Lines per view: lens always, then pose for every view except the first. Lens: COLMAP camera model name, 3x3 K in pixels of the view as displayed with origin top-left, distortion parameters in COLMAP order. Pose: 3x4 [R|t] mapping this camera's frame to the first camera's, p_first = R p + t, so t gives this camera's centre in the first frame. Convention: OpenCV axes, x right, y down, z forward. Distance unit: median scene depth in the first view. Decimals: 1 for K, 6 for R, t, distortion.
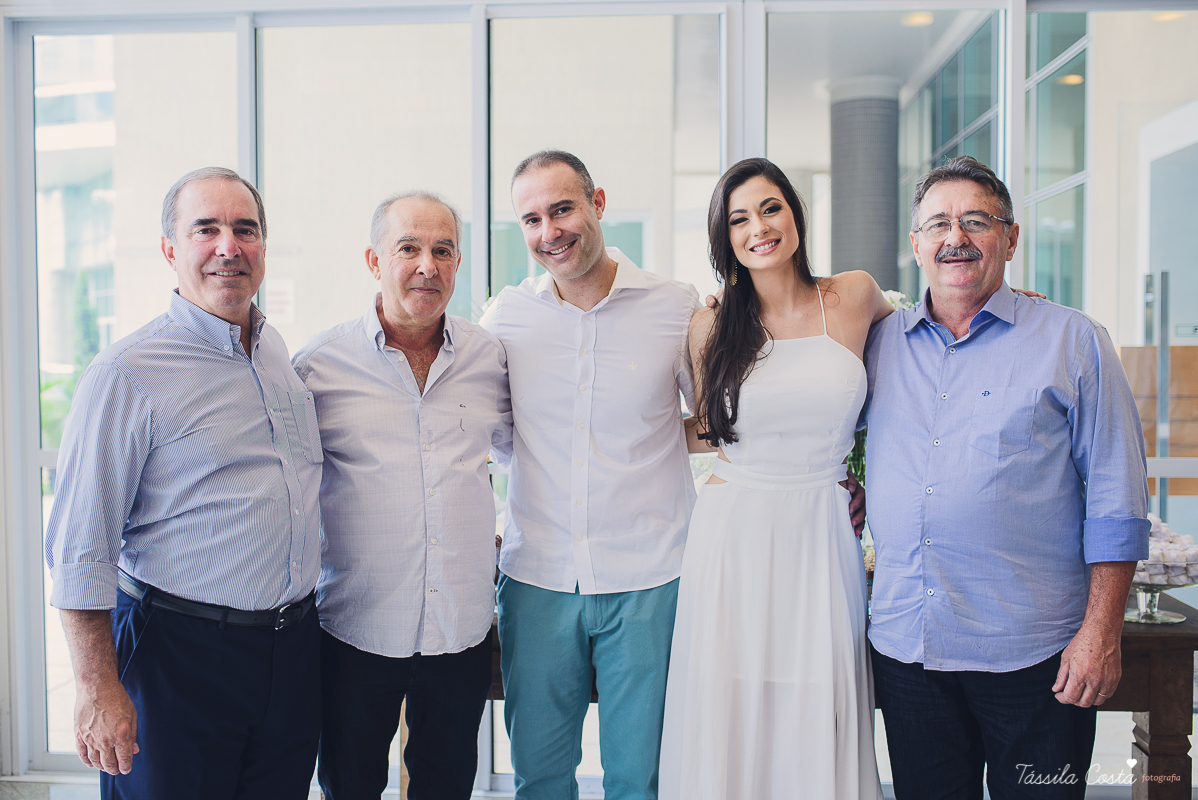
lens RADIAL K [[1206.4, 0, 599.0], [0, 1206.4, 400.0], [0, 0, 1]] dist [-0.042982, 0.080012]
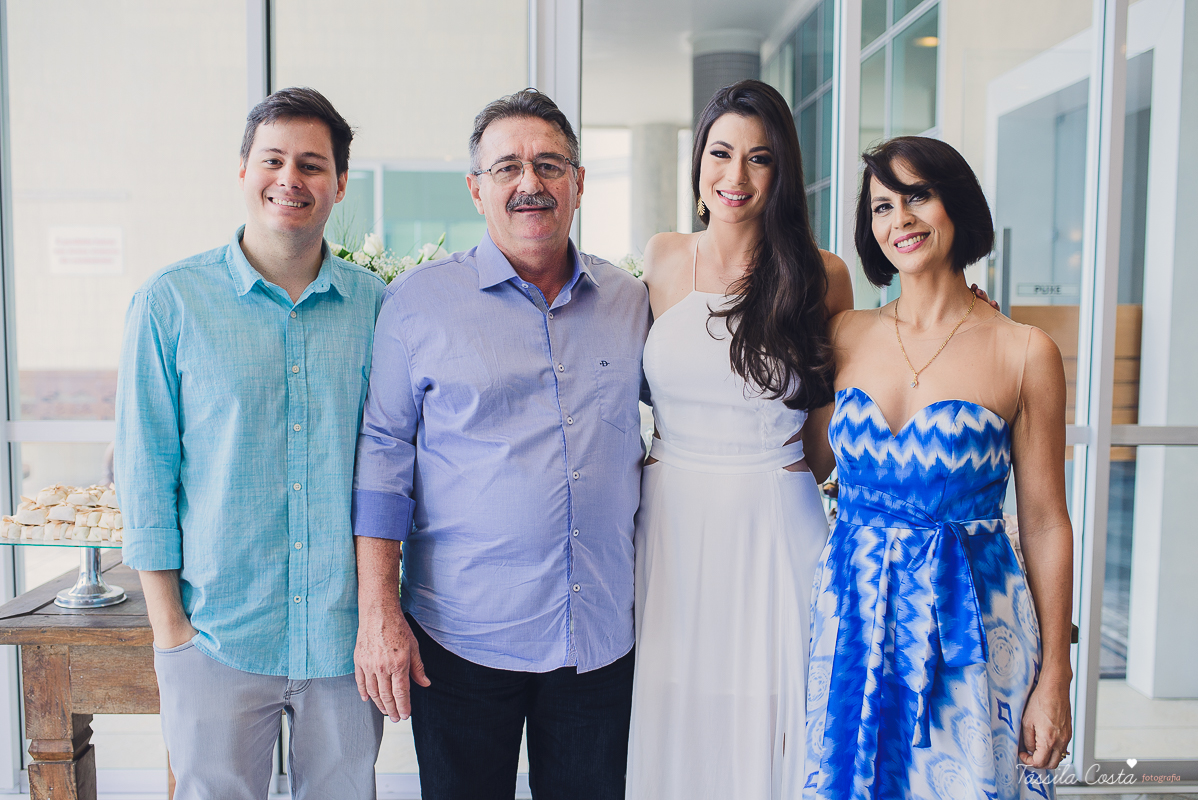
lens RADIAL K [[1179.5, 0, 599.0], [0, 1179.5, 400.0], [0, 0, 1]] dist [-0.045051, 0.087188]
pose [[0.995072, -0.000168, 0.099153, 0.051558], [-0.003746, 0.999221, 0.039295, -0.005141], [-0.099083, -0.039473, 0.994296, 0.090182]]
